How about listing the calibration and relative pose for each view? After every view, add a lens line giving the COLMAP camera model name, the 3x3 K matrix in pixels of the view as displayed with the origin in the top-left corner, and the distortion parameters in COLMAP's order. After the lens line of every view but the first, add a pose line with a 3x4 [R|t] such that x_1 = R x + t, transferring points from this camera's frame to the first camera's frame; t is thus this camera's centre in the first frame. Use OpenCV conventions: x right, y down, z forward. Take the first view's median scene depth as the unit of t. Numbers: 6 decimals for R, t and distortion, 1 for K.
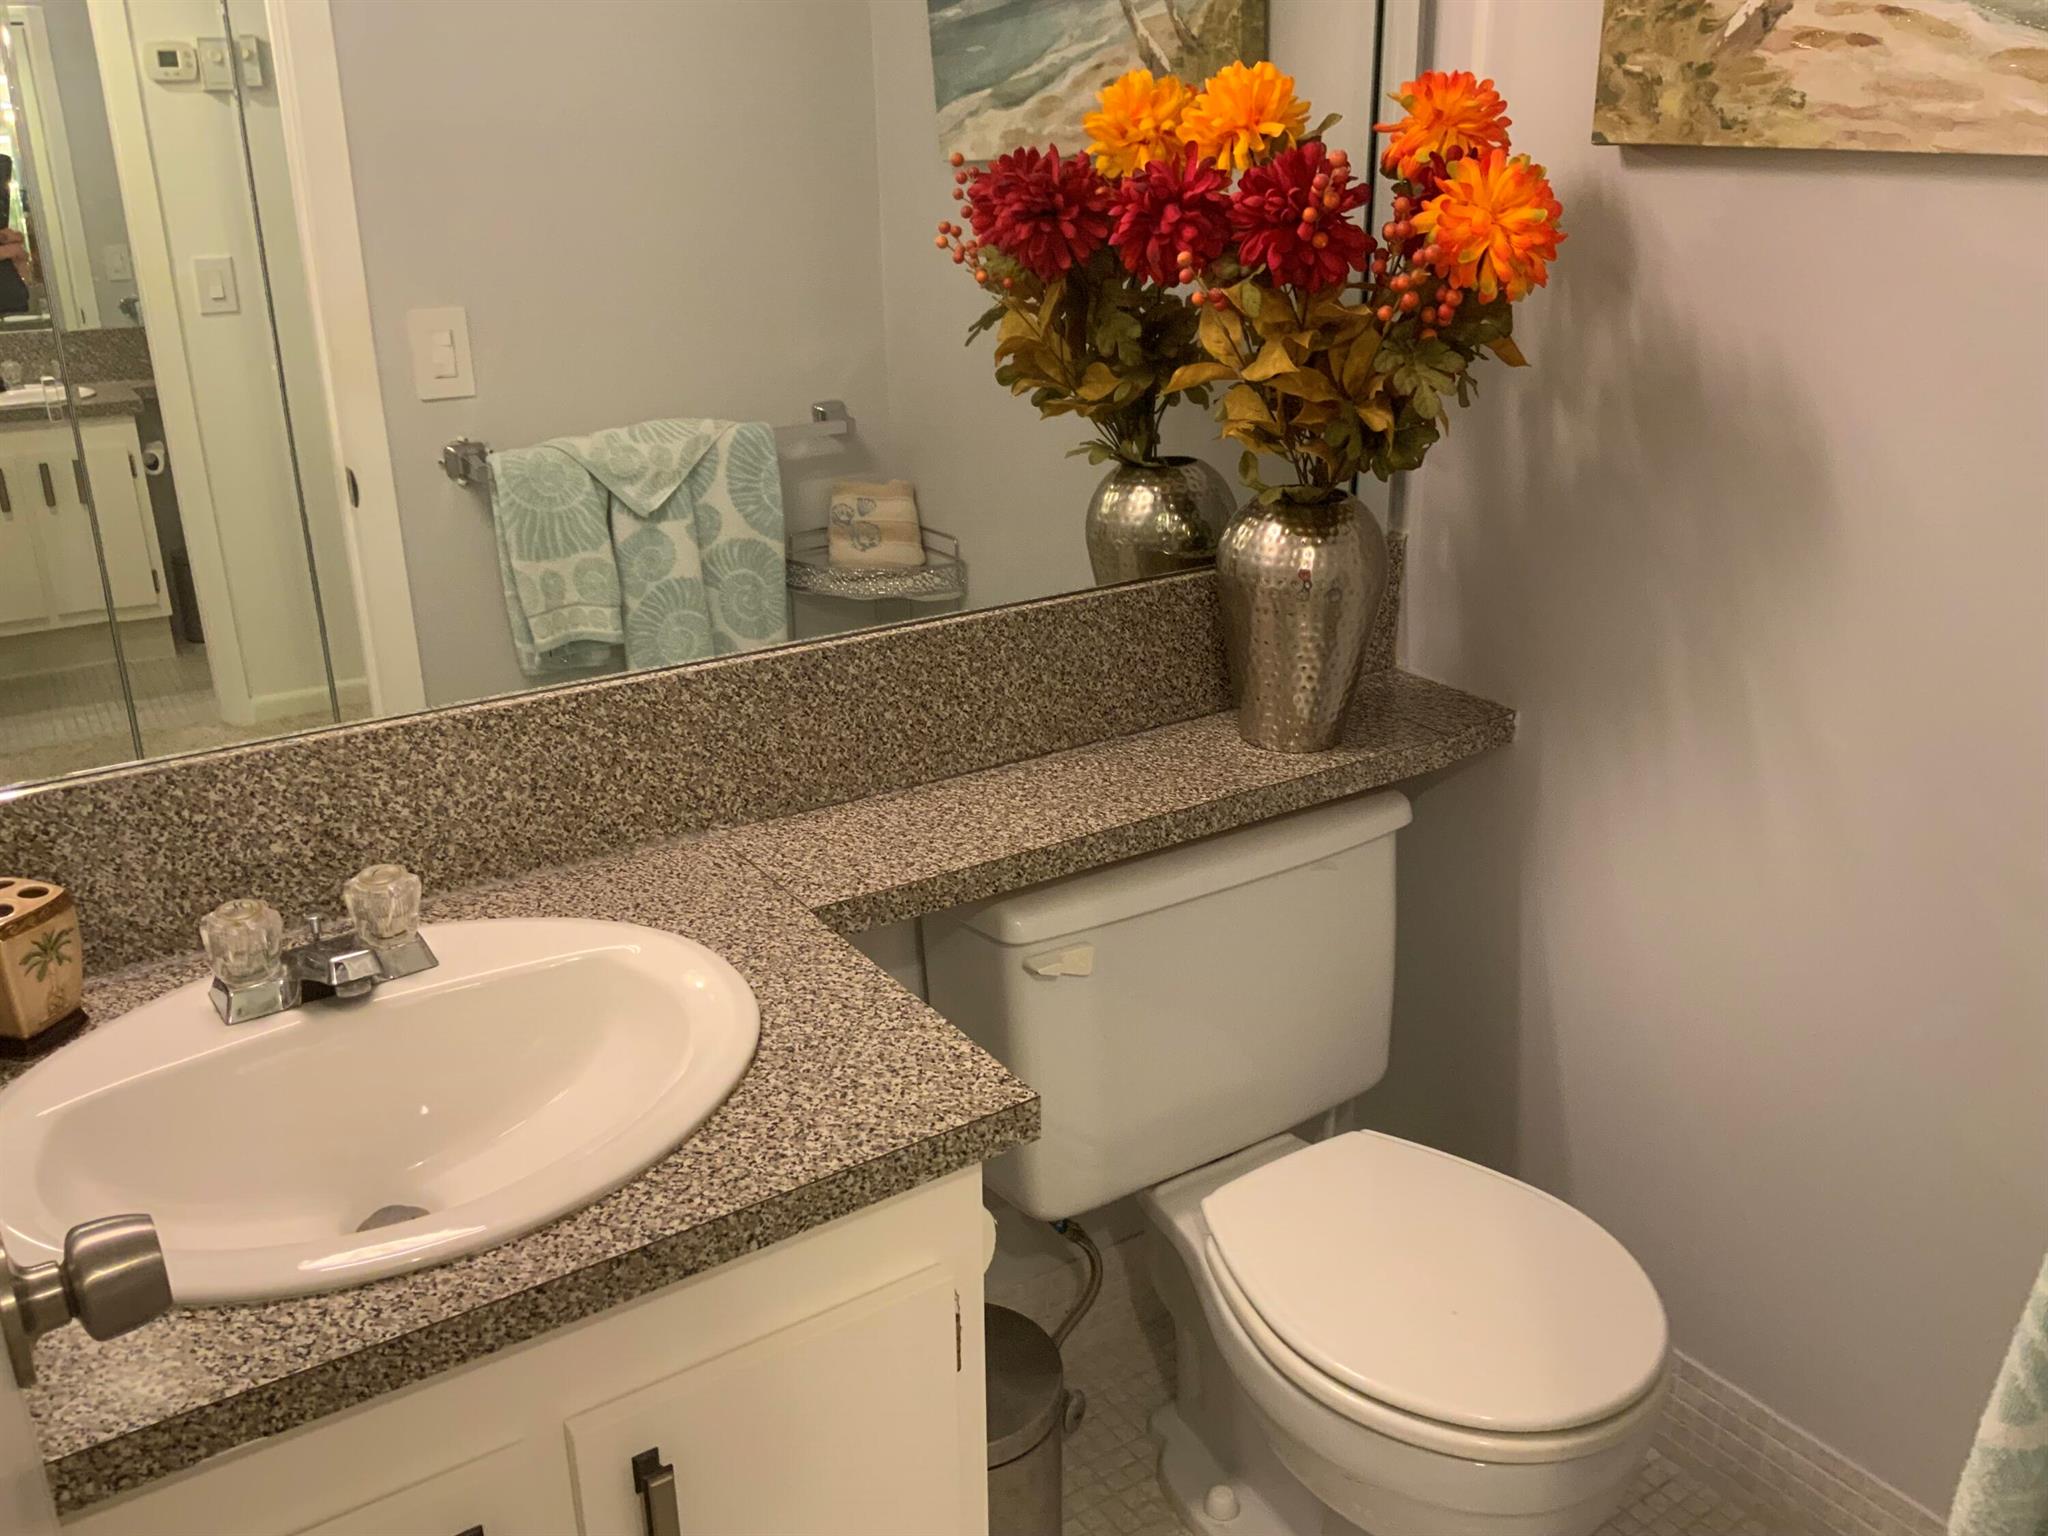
lens RADIAL K [[1681.5, 0, 1017.6], [0, 1681.5, 753.8], [0, 0, 1]] dist [0.113829, -0.235254]
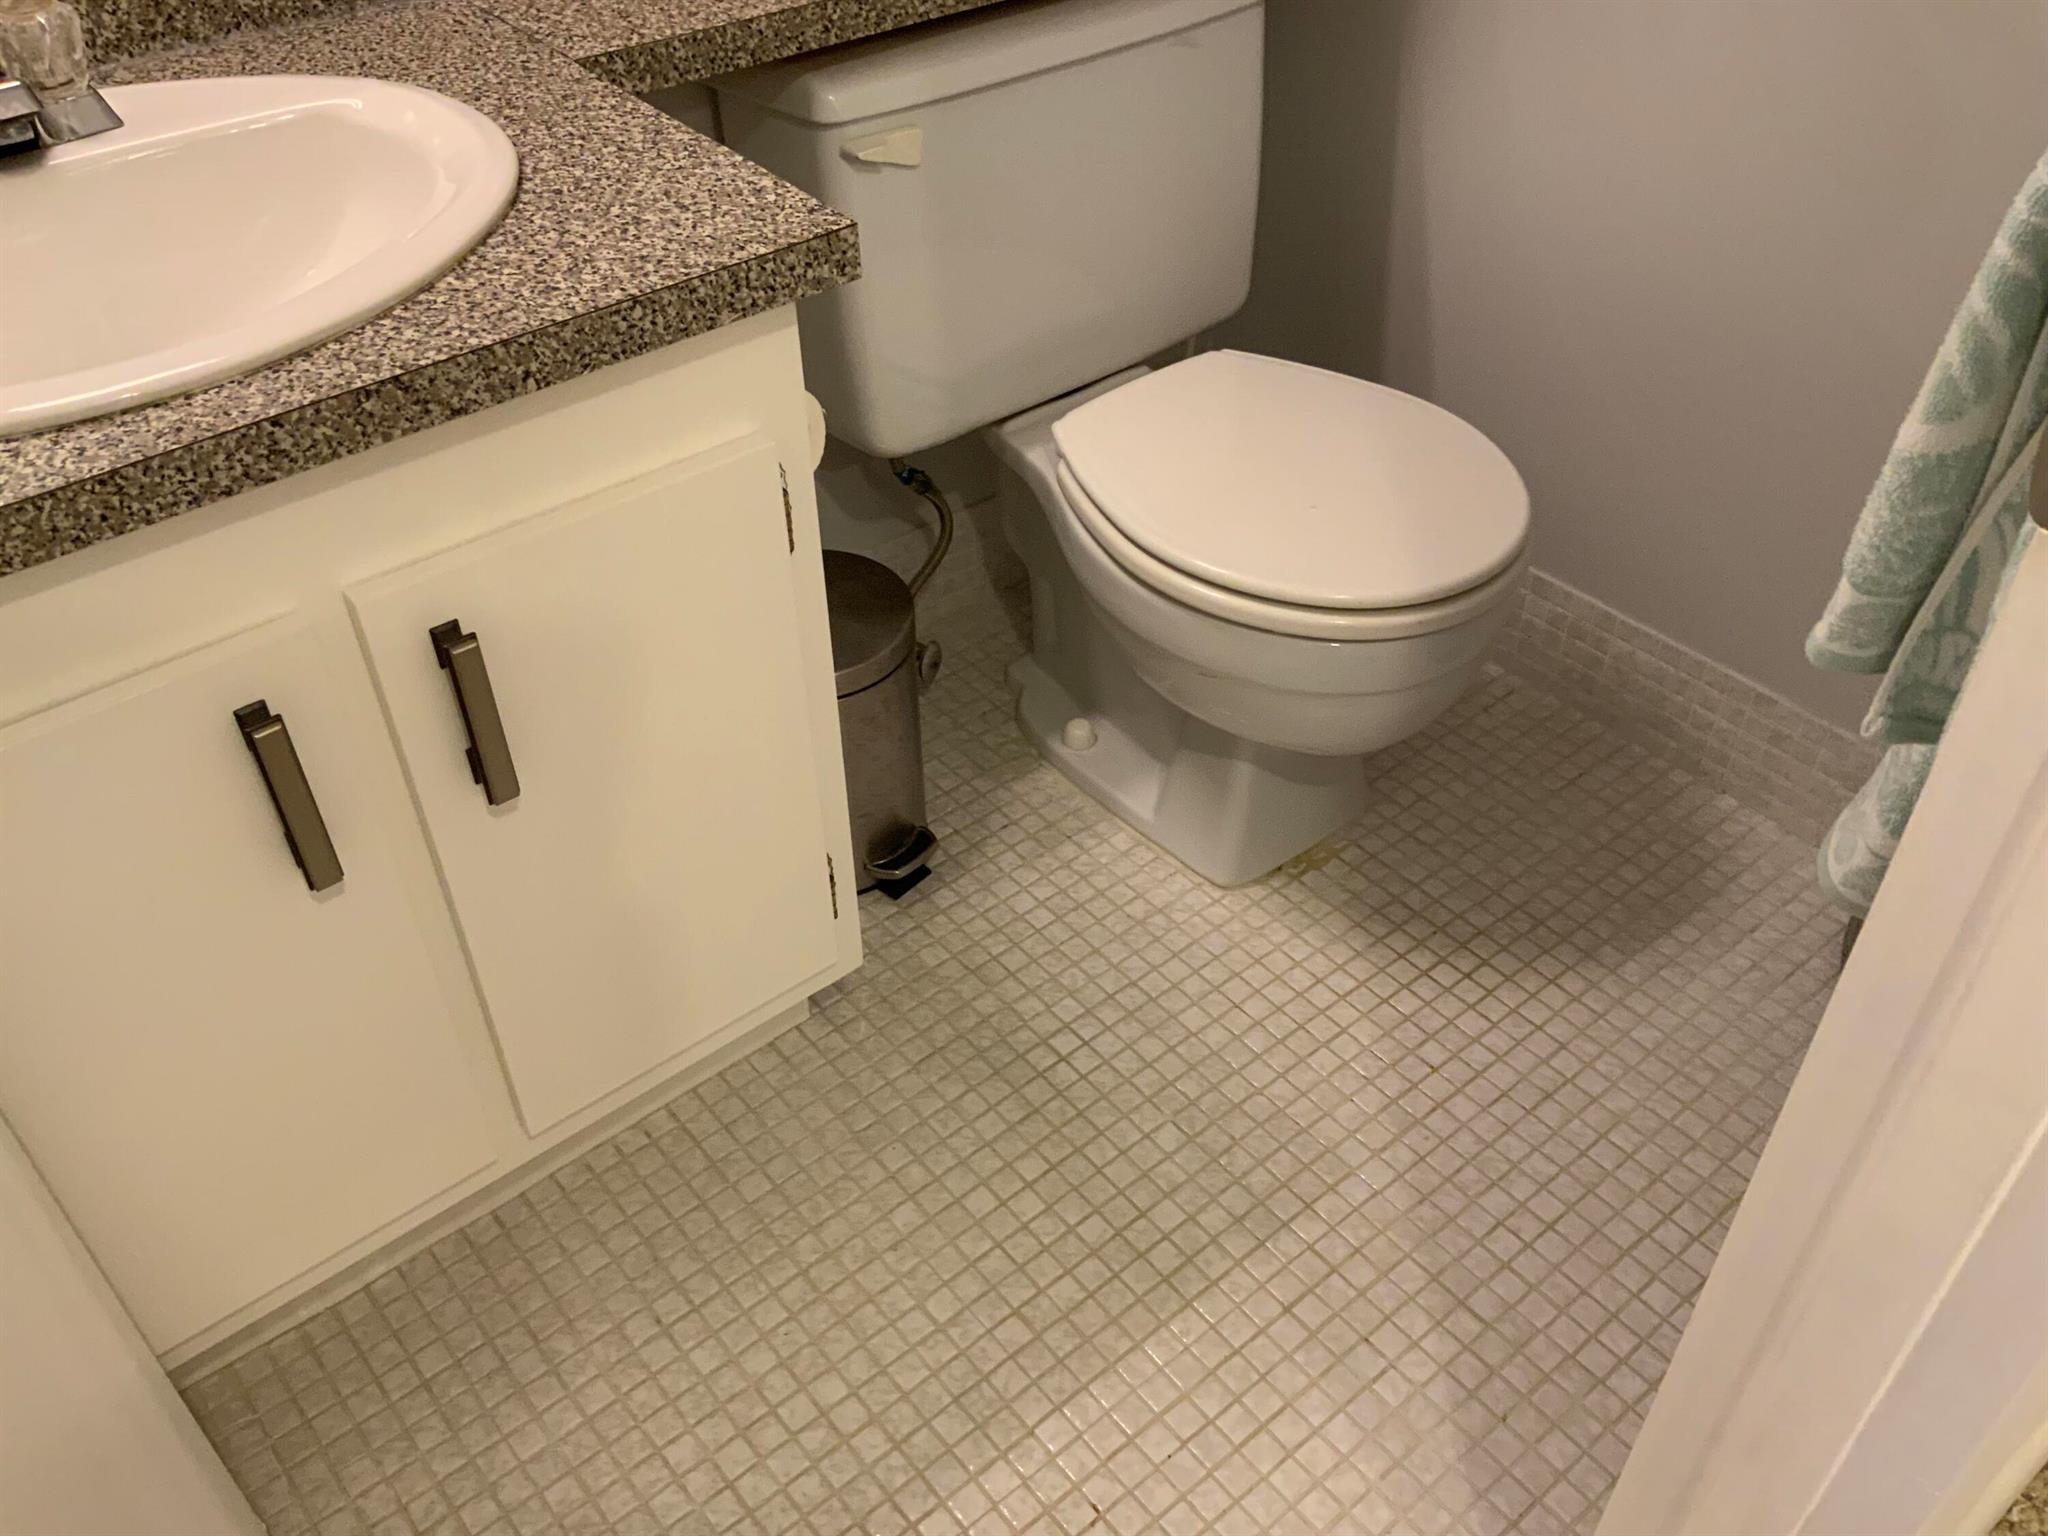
lens RADIAL K [[1686.3, 0, 1024.0], [0, 1686.3, 768.0], [0, 0, 1]] dist [0.038866, -0.080863]
pose [[0.995116, -0.063146, 0.075868, 0.015558], [0.032567, 0.935600, 0.351558, 0.166390], [-0.093181, -0.347370, 0.933087, 0.097978]]
